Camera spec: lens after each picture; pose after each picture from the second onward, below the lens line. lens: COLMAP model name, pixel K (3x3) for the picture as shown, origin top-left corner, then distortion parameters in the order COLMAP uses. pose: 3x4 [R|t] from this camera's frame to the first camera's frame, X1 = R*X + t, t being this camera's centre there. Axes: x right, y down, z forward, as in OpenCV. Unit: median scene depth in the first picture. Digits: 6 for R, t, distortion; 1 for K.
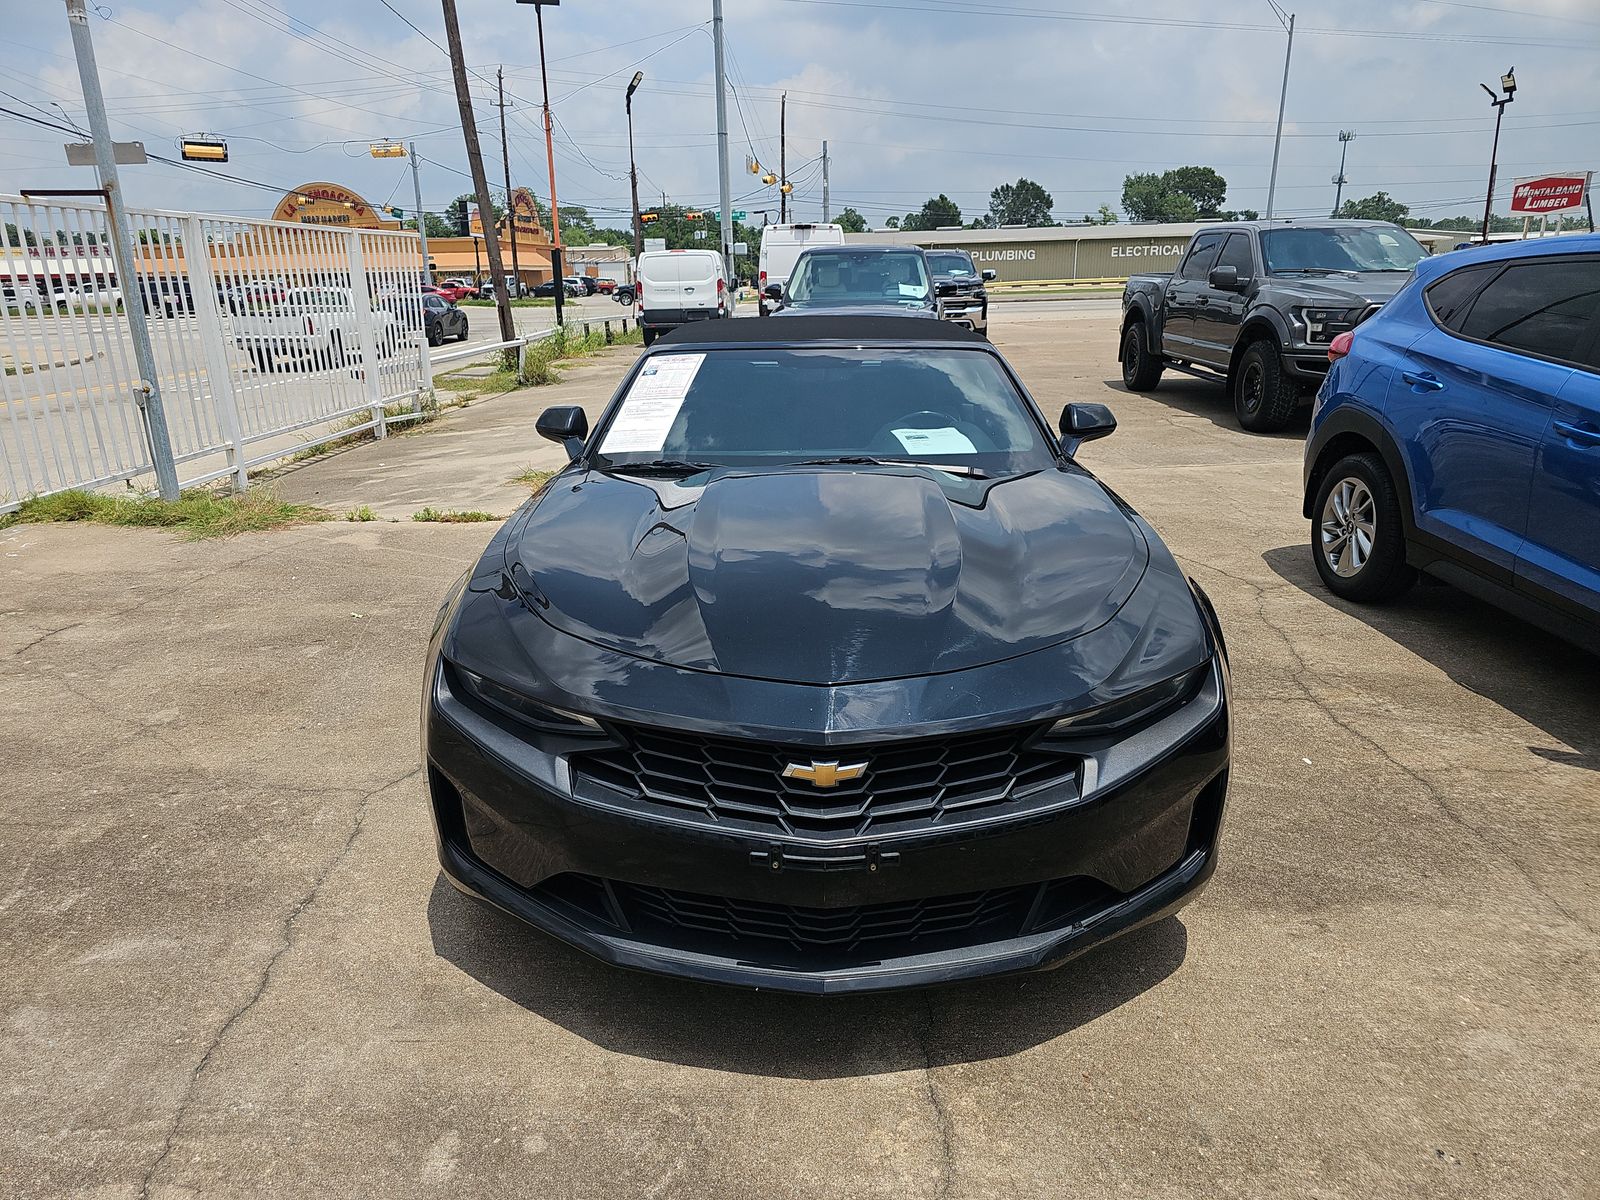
lens RADIAL K [[1065.2, 0, 790.6], [0, 1065.2, 601.5], [0, 0, 1]] dist [0.021995, -0.015065]
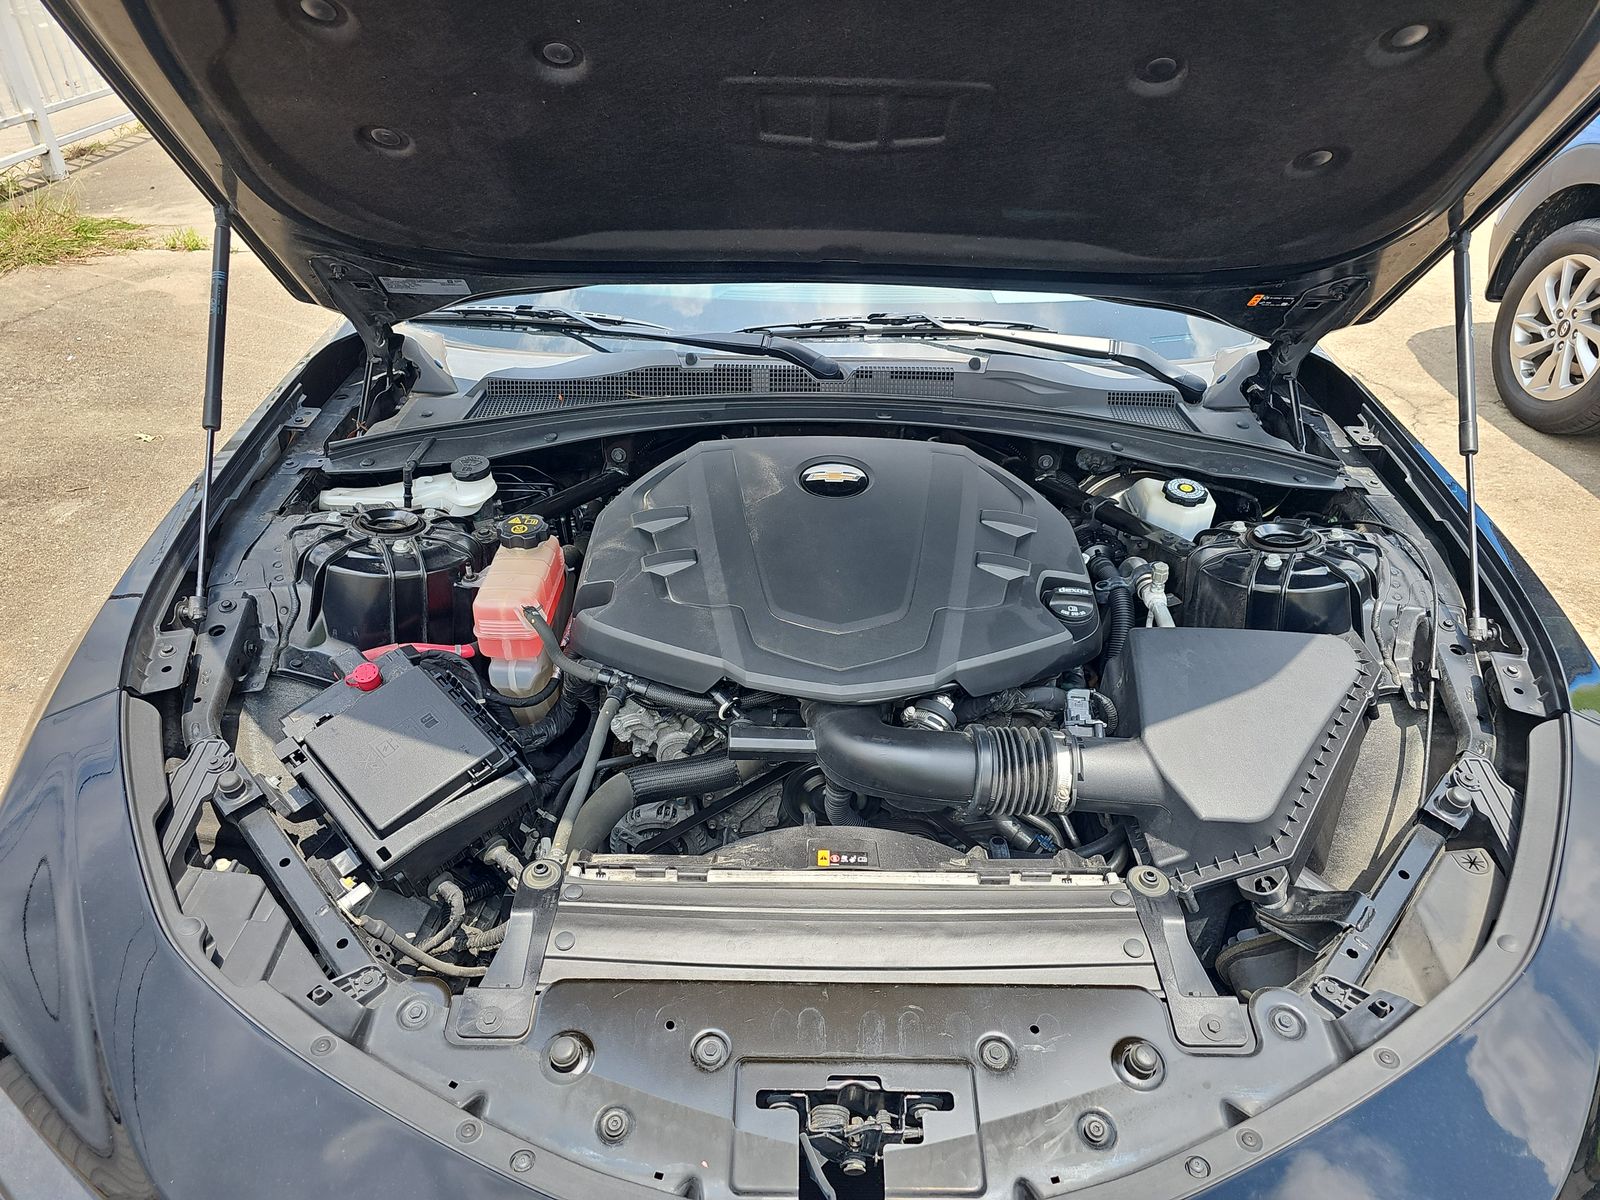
lens RADIAL K [[1065.2, 0, 800.9], [0, 1065.2, 603.8], [0, 0, 1]] dist [0.021995, -0.015065]
pose [[0.999415, 0.012777, 0.031709, -0.001412], [-0.021717, 0.953624, 0.300215, -0.075149], [-0.026402, -0.300728, 0.953344, 0.217073]]
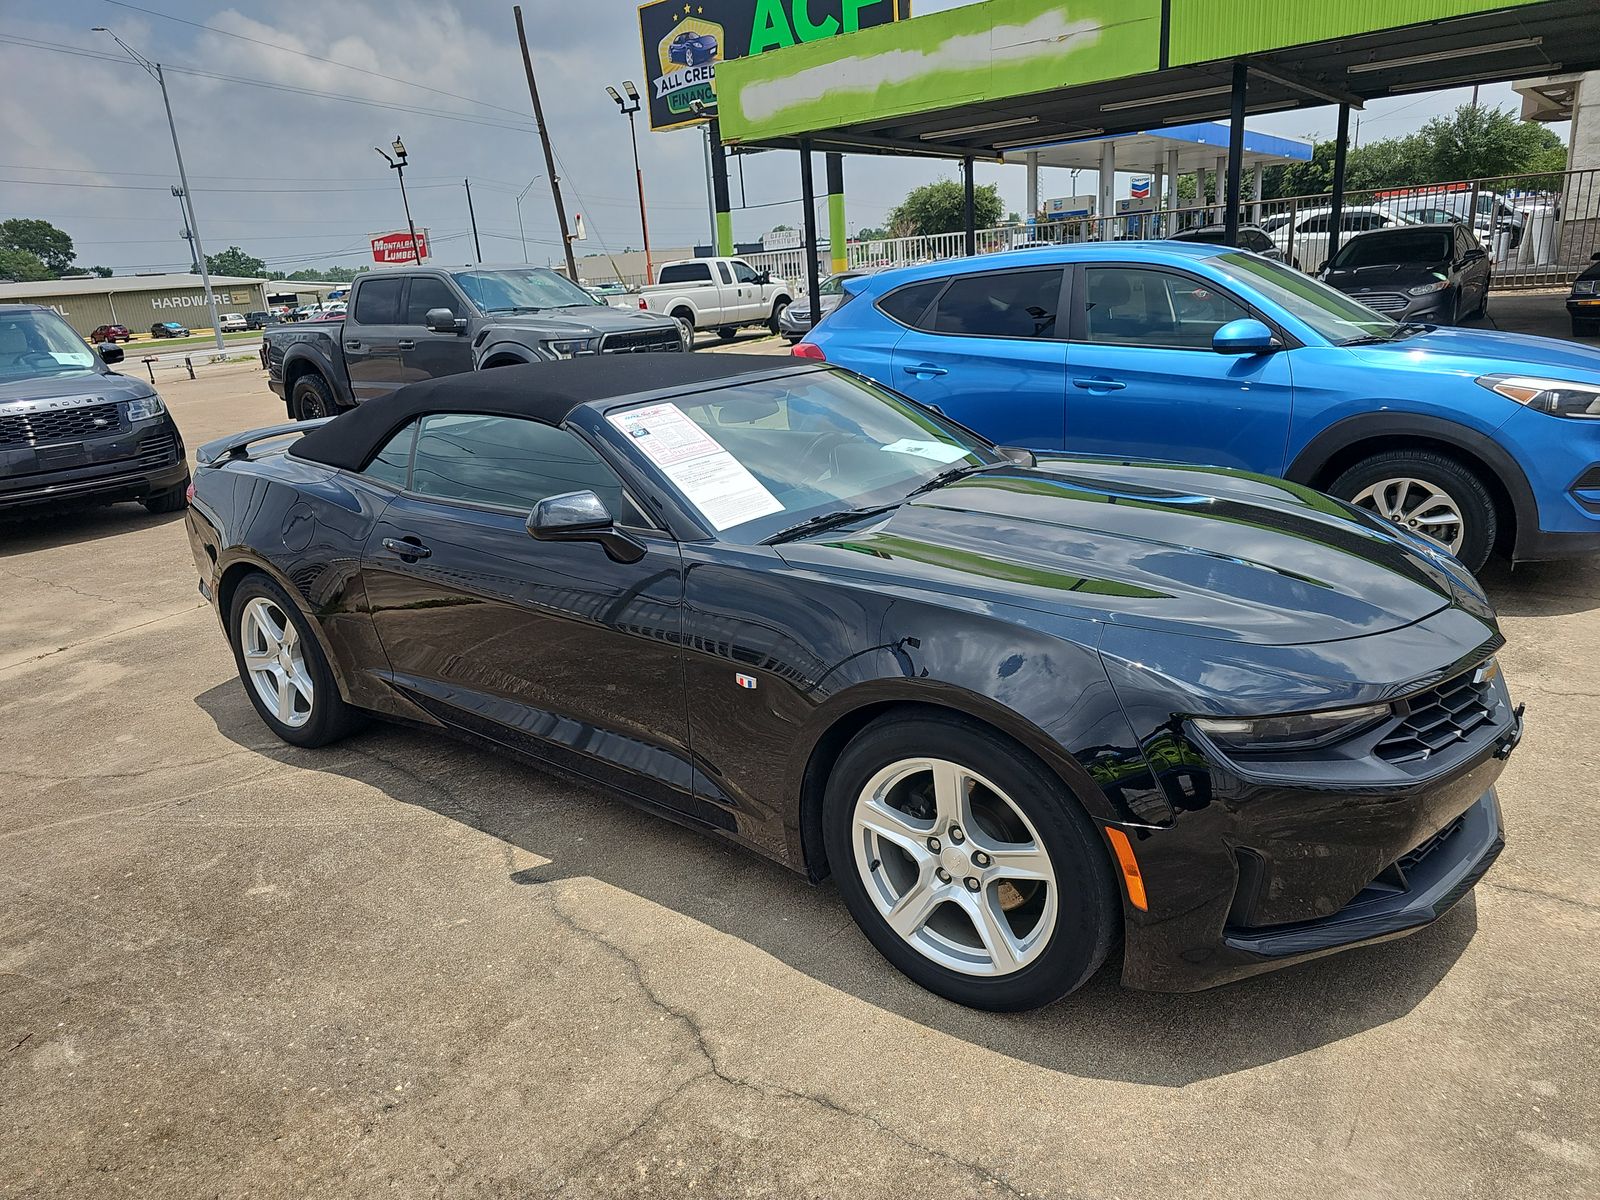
lens RADIAL K [[1065.2, 0, 791.2], [0, 1065.2, 608.1], [0, 0, 1]] dist [0.021995, -0.015065]
pose [[0.593809, -0.266252, 0.759277, -0.389137], [0.296398, 0.949686, 0.101217, -0.075566], [-0.748023, 0.164945, 0.642848, 0.230901]]
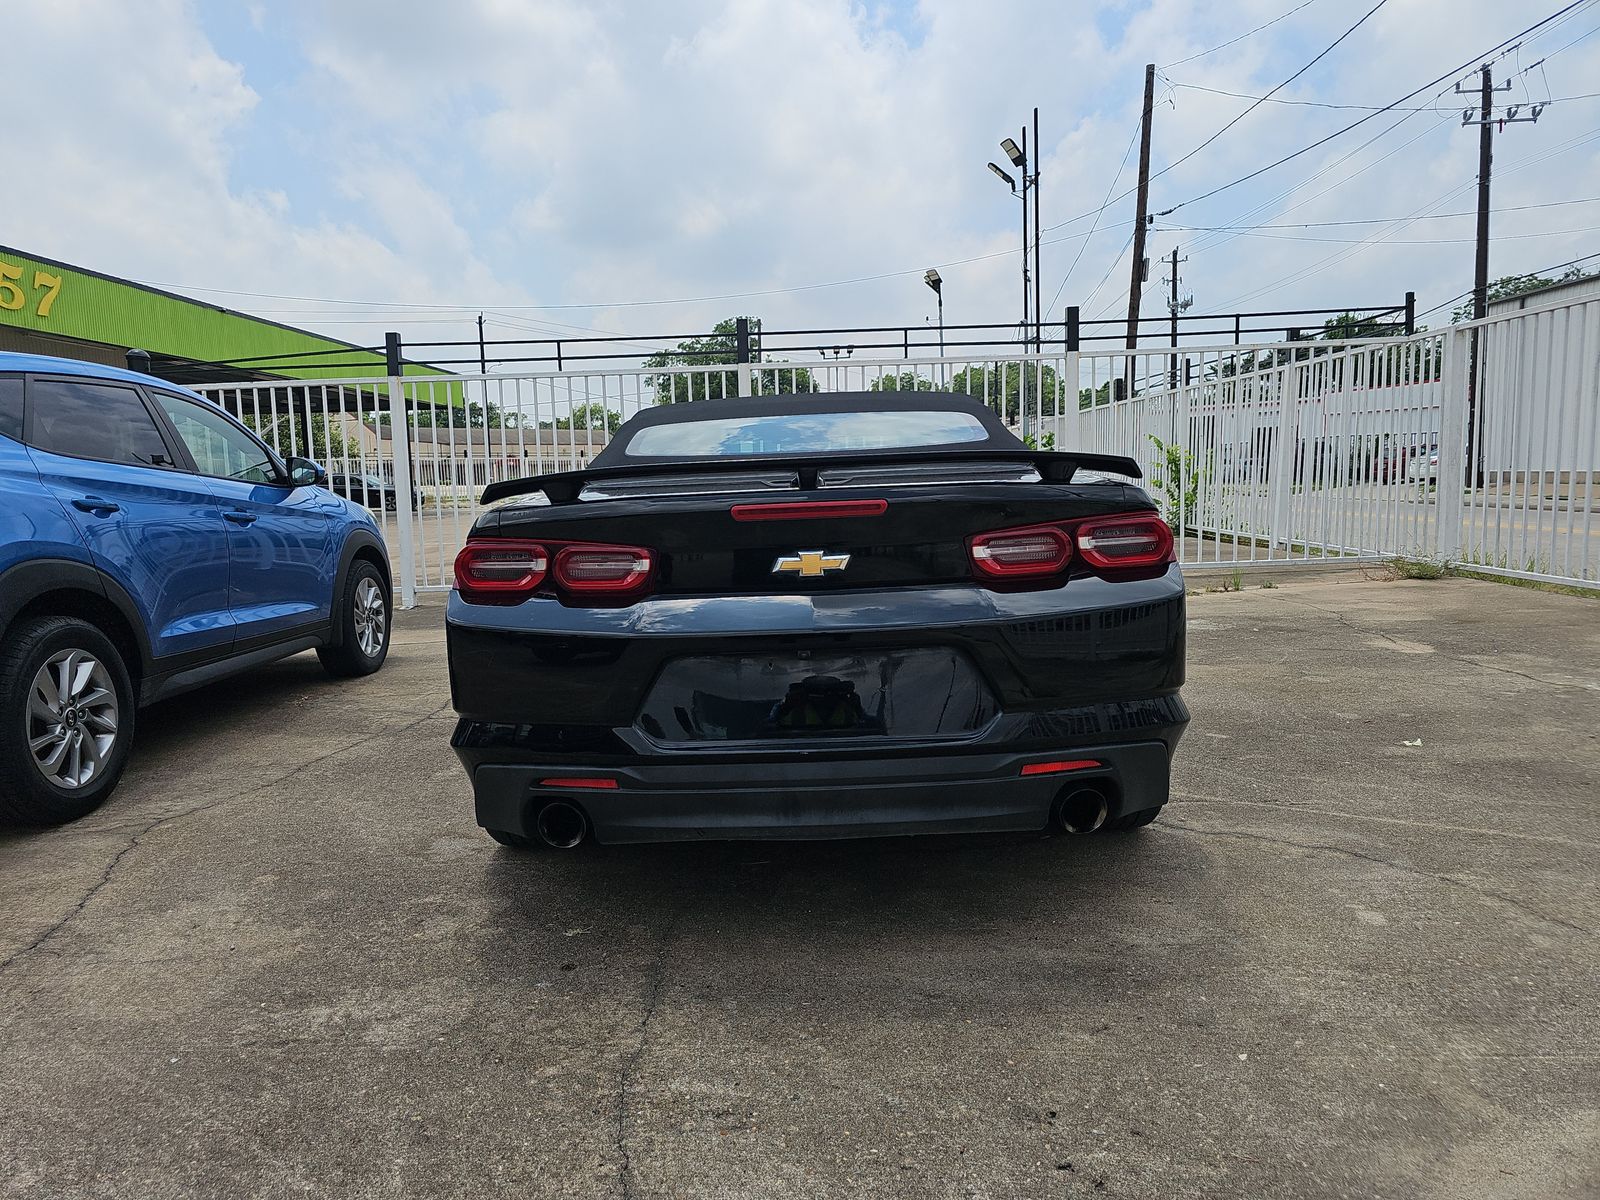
lens RADIAL K [[1065.2, 0, 775.1], [0, 1065.2, 617.0], [0, 0, 1]] dist [0.021995, -0.015065]
pose [[-0.998834, 0.045998, 0.014677, 0.029957], [0.047929, 0.907835, 0.416580, -0.308636], [0.005837, 0.416797, -0.908981, 1.234331]]
